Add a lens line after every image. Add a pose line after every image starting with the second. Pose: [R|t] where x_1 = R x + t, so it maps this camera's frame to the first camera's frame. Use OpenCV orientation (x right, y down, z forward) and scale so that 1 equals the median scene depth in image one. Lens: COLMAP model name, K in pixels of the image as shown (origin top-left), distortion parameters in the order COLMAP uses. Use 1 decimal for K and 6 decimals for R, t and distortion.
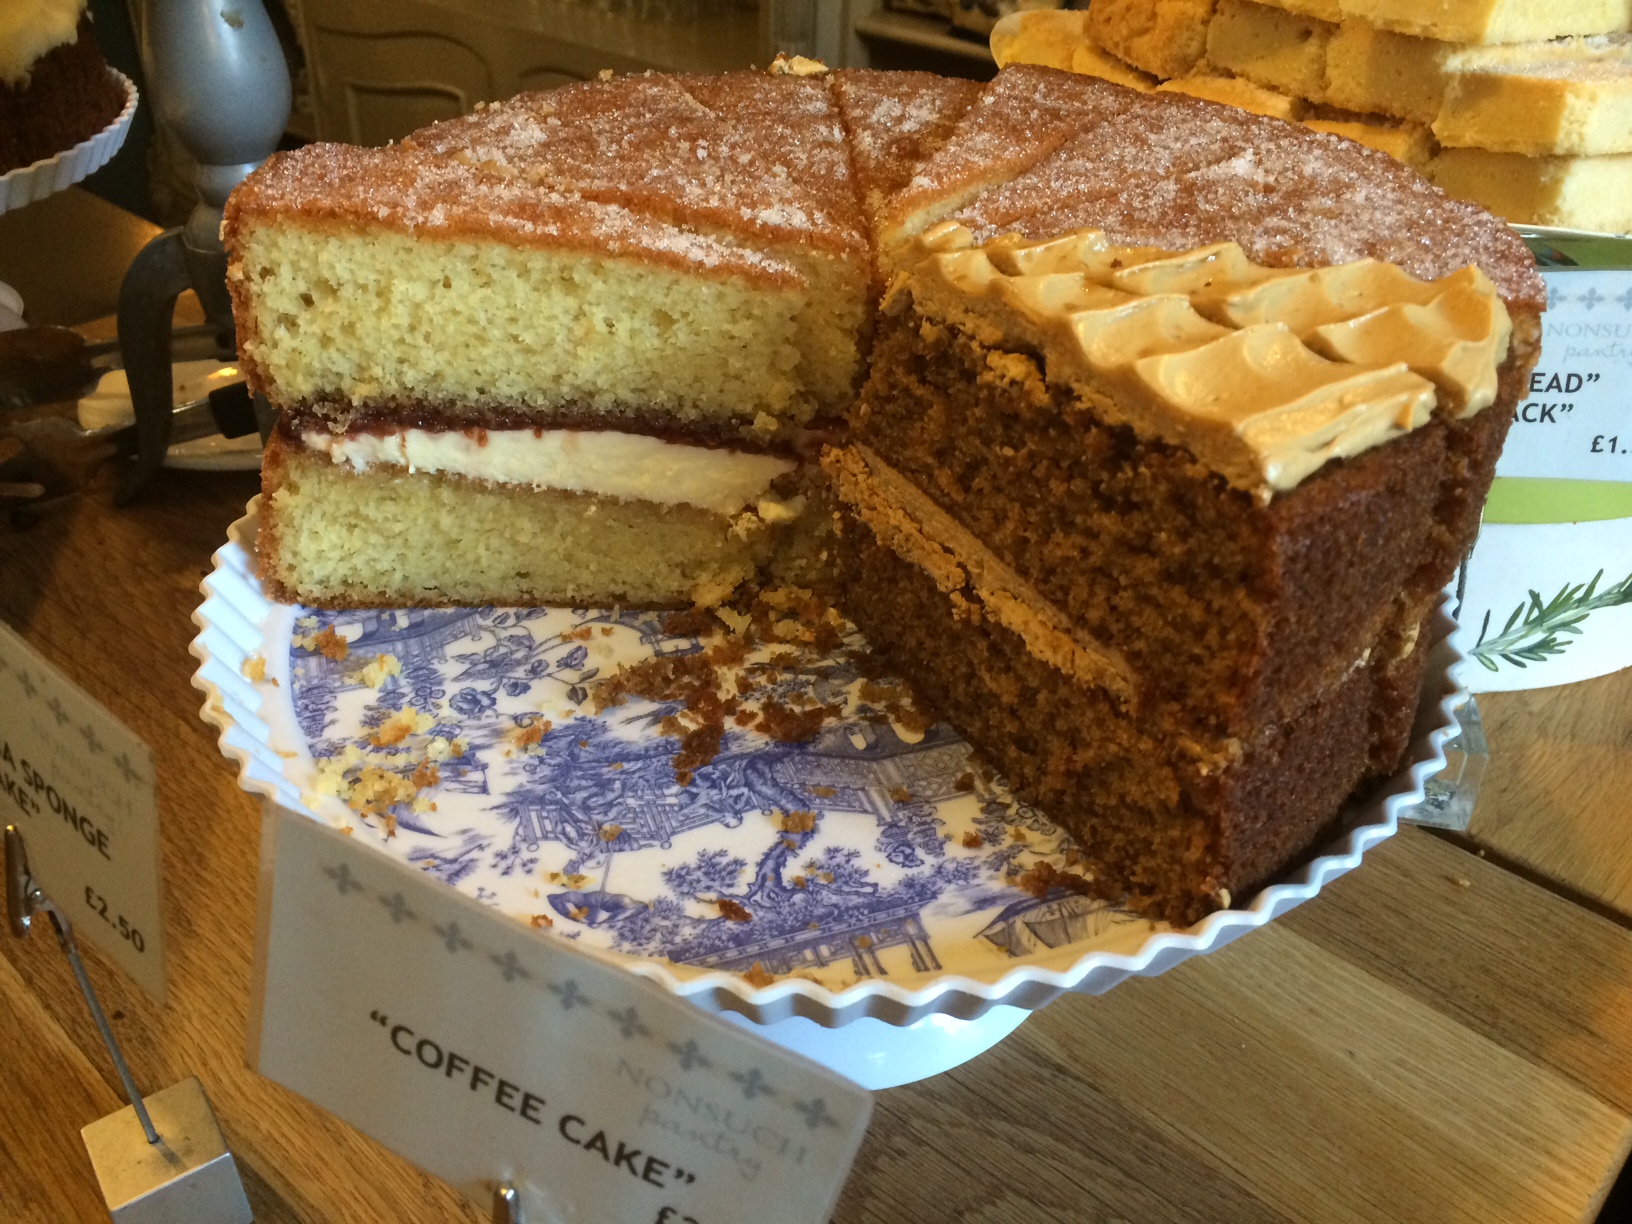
lens RADIAL K [[1443.6, 0, 799.8], [0, 1443.6, 605.3], [0, 0, 1]] dist [0.060142, -0.061677]
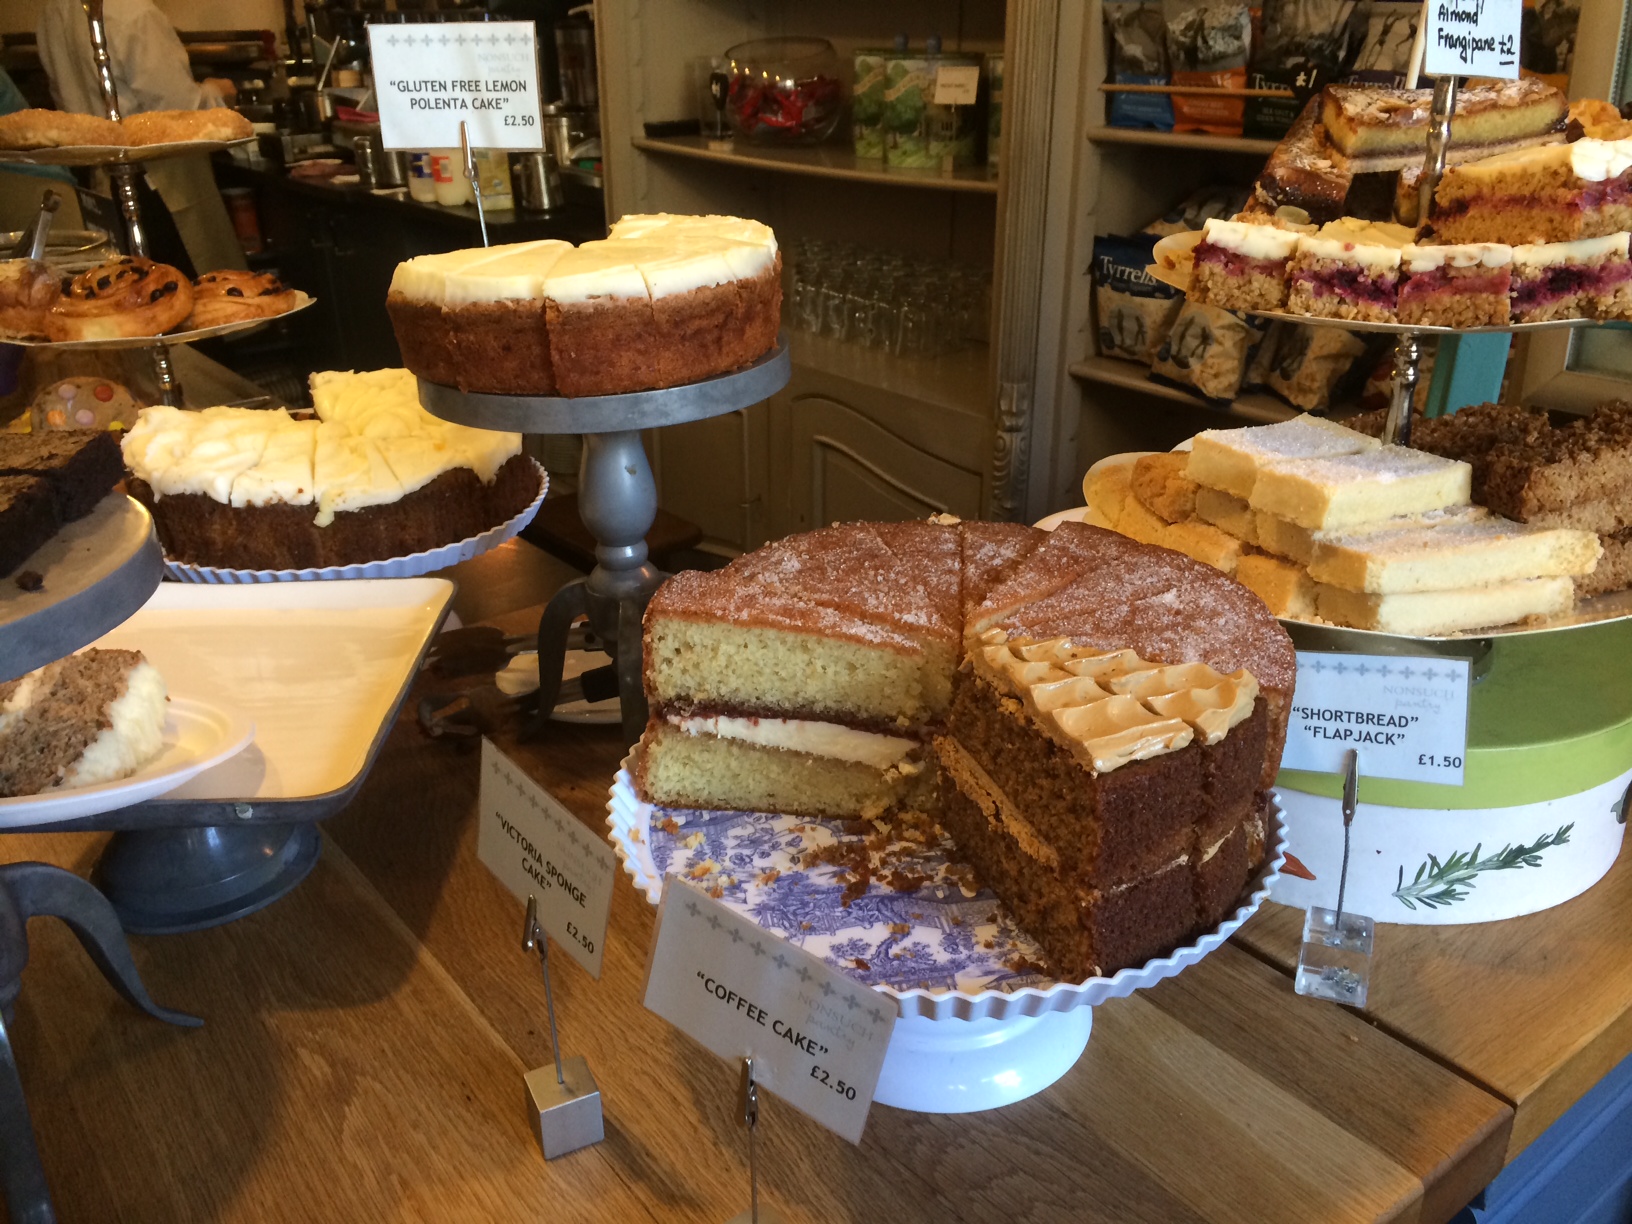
lens RADIAL K [[1443.6, 0, 808.1], [0, 1443.6, 605.5], [0, 0, 1]] dist [0.060142, -0.061677]
pose [[0.985776, 0.040076, -0.163214, 0.154882], [-0.068019, 0.983196, -0.169407, 0.052612], [0.153682, 0.178099, 0.971938, -0.875105]]
